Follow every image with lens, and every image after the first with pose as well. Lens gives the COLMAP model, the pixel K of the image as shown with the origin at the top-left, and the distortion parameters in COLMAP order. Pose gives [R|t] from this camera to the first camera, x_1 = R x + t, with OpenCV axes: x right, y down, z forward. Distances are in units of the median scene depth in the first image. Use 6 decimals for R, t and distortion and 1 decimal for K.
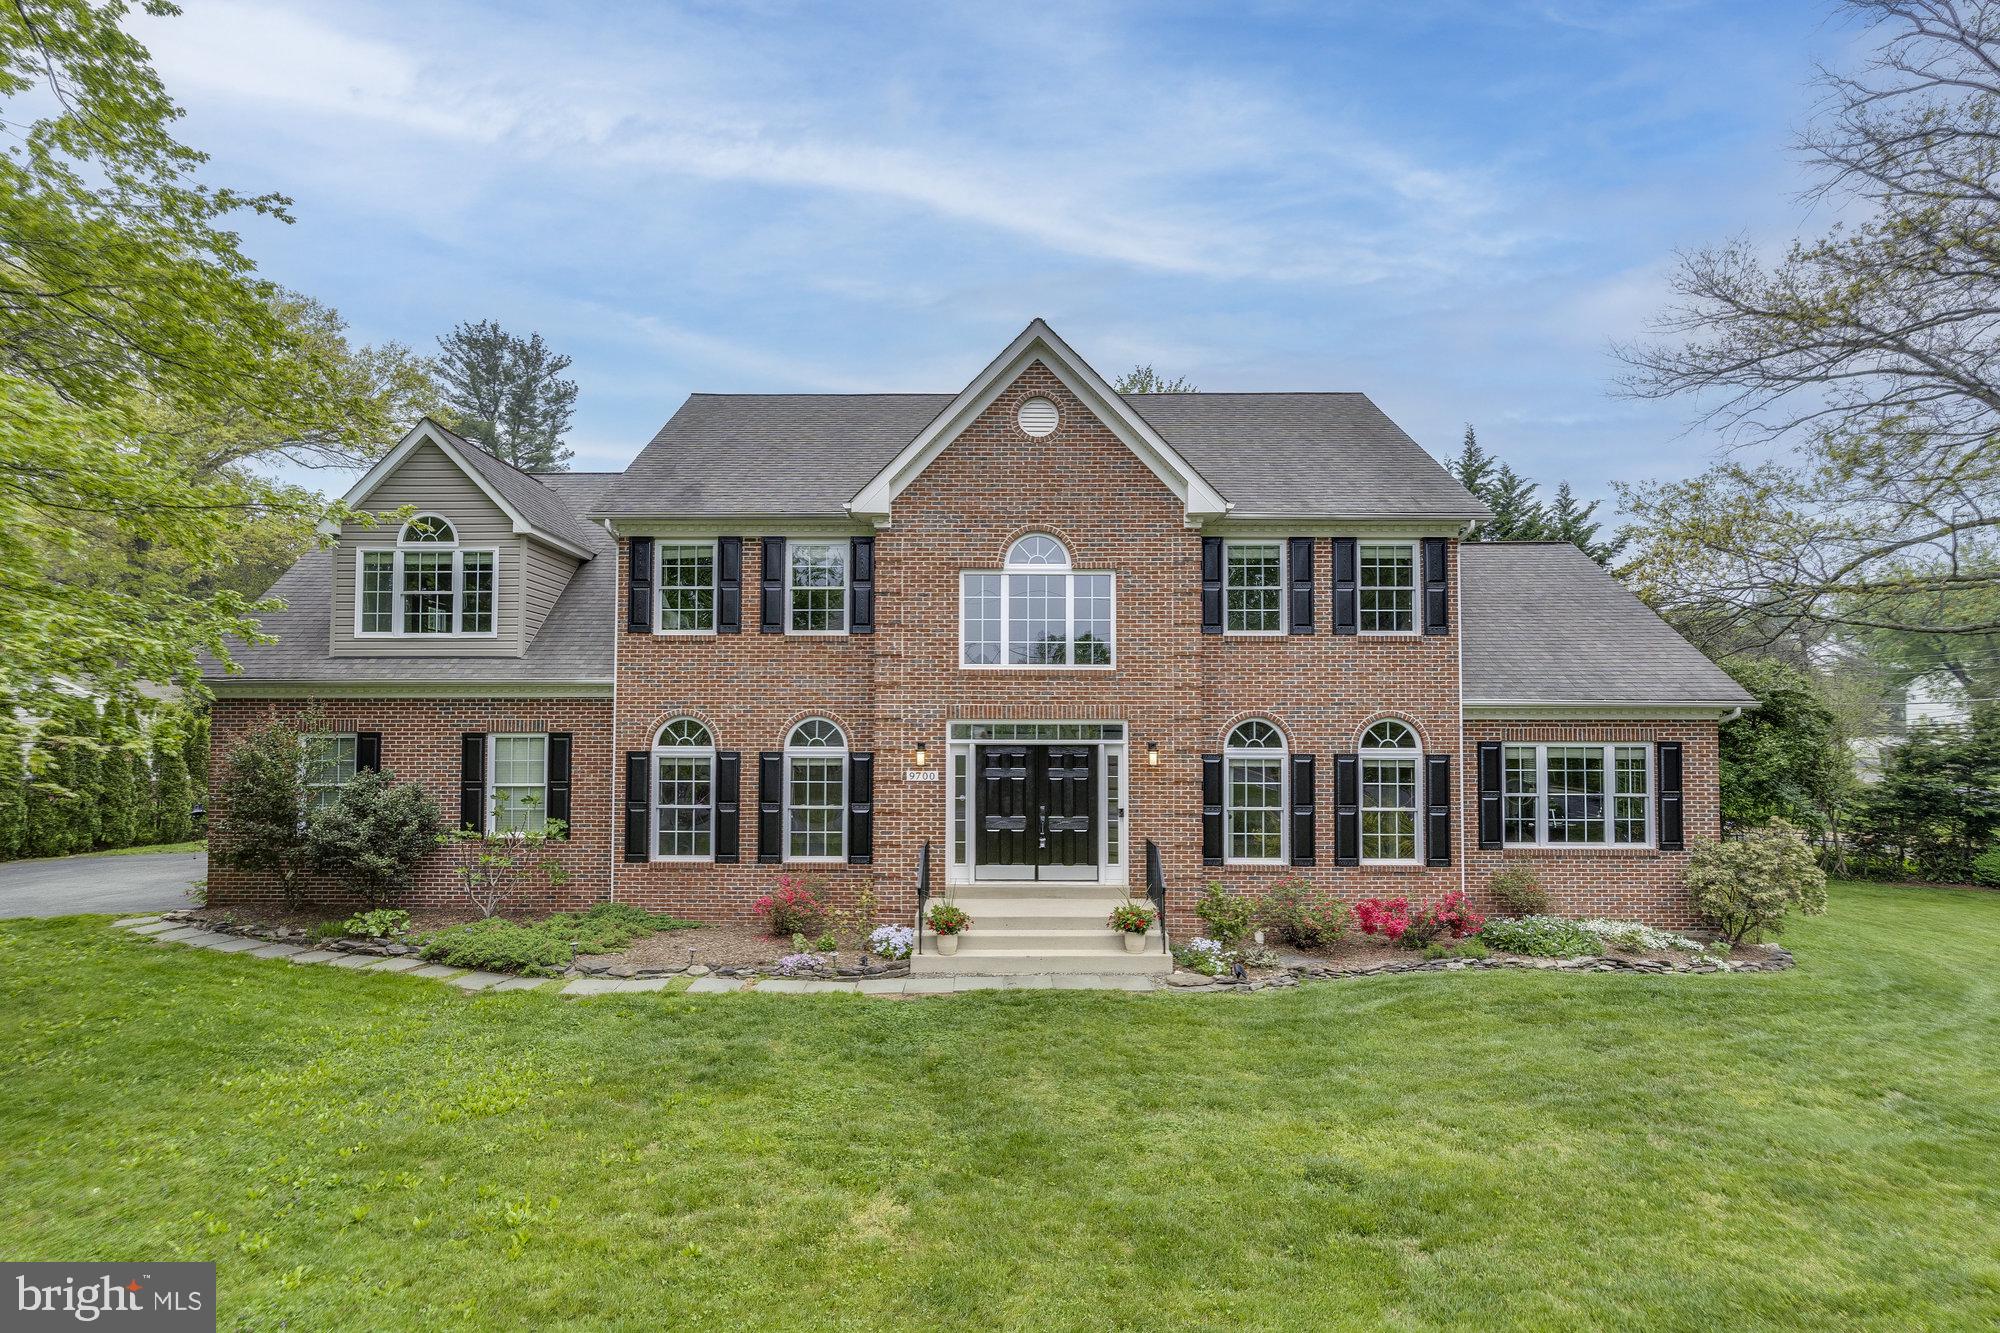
lens RADIAL K [[976.8, 0, 1003.8], [0, 976.8, 694.3], [0, 0, 1]] dist [-0.001993, -0.000379]
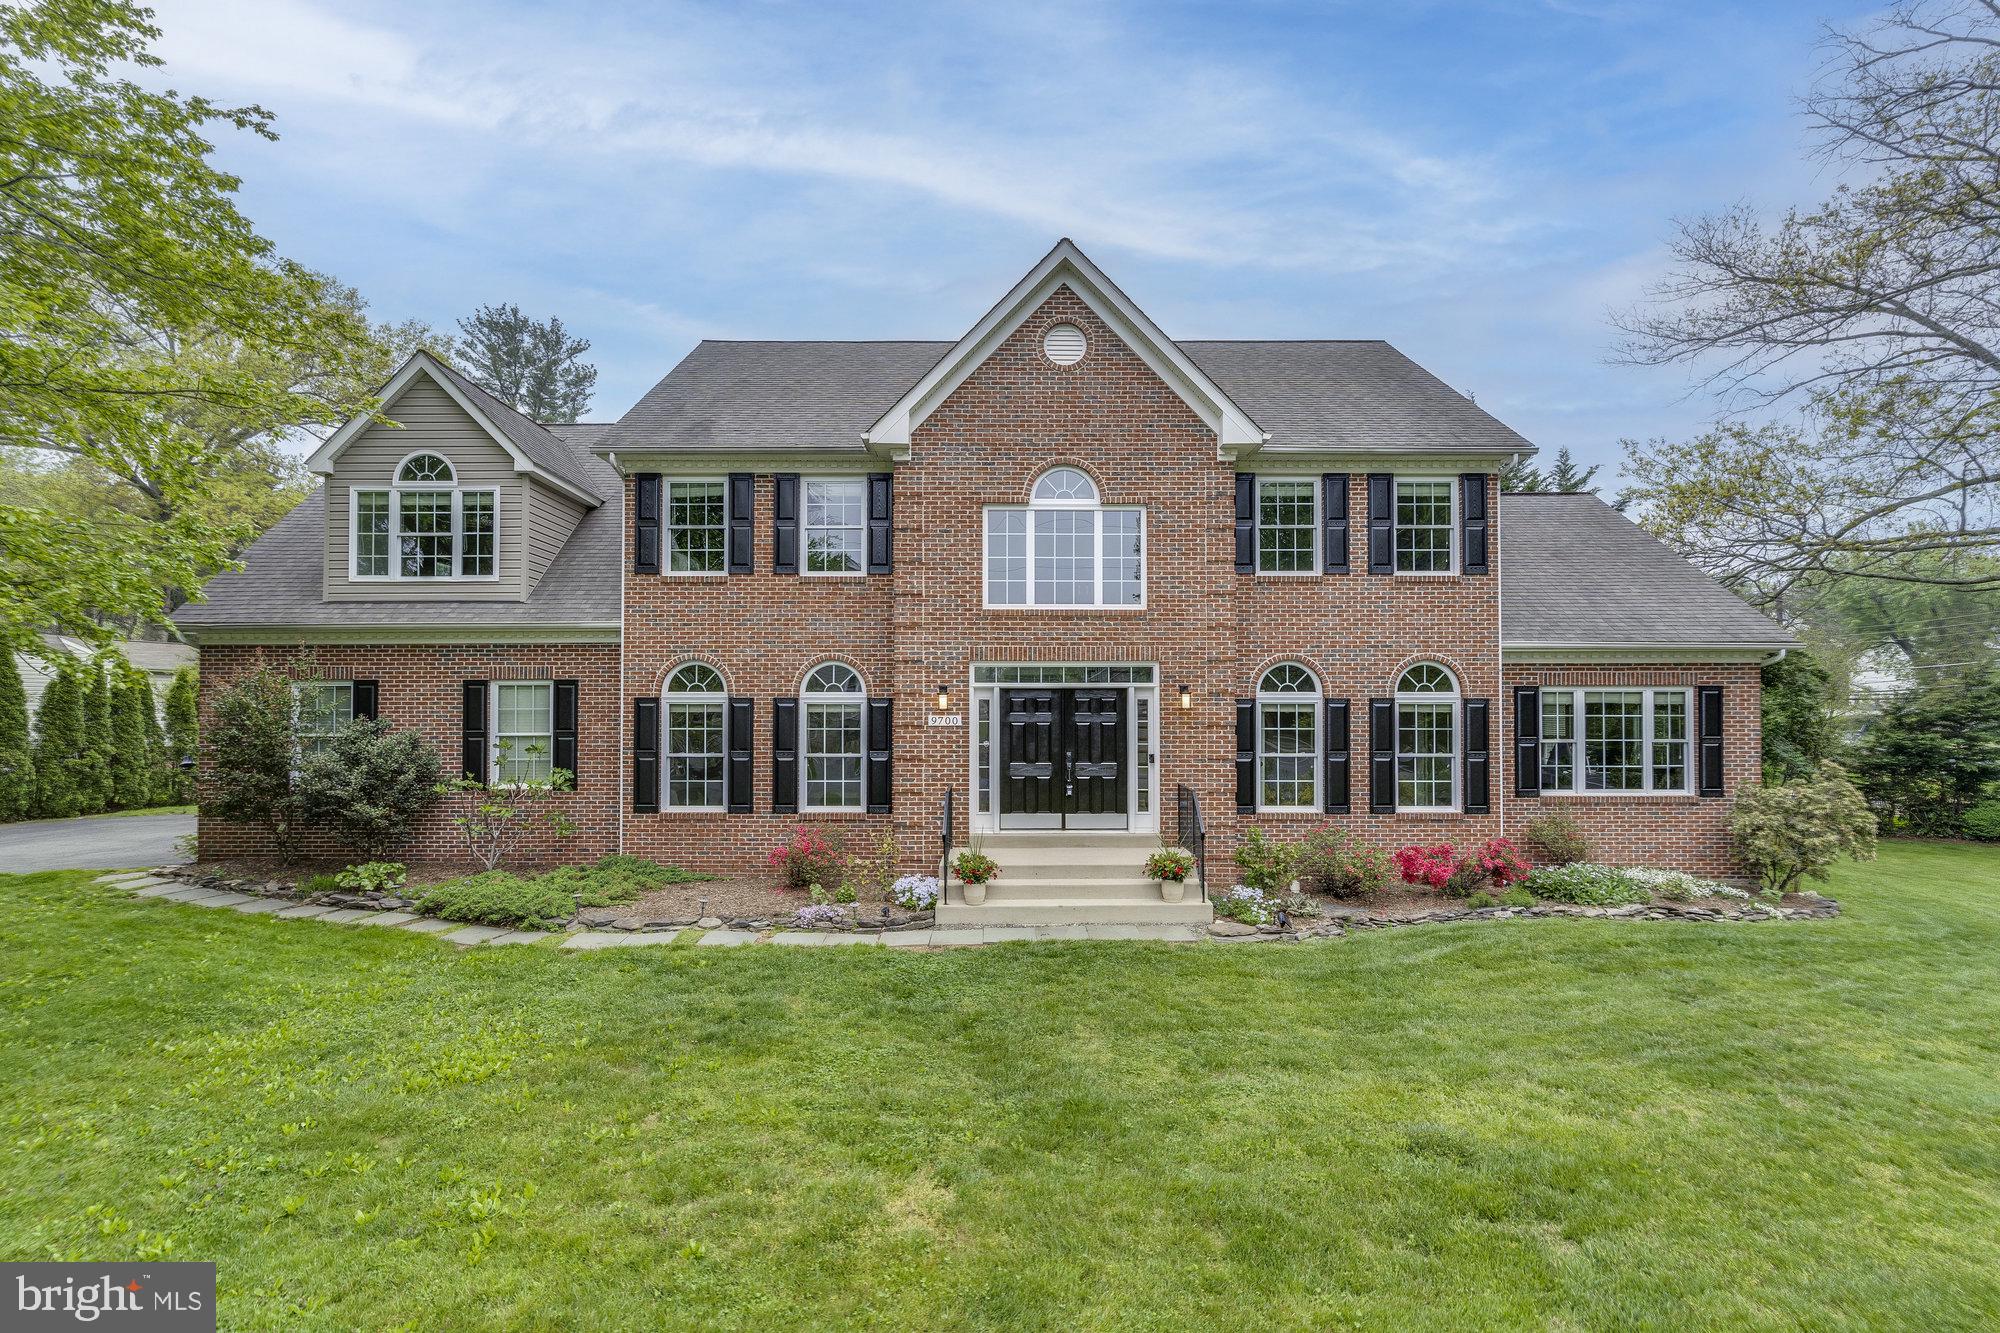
lens RADIAL K [[920.7, 0, 1016.7], [0, 920.7, 685.4], [0, 0, 1]] dist [-0.001328, -0.001118]
pose [[0.999927, -0.002489, 0.011794, -0.022610], [0.002307, 0.999879, 0.015381, 0.034224], [-0.011831, -0.015353, 0.999812, 0.094588]]
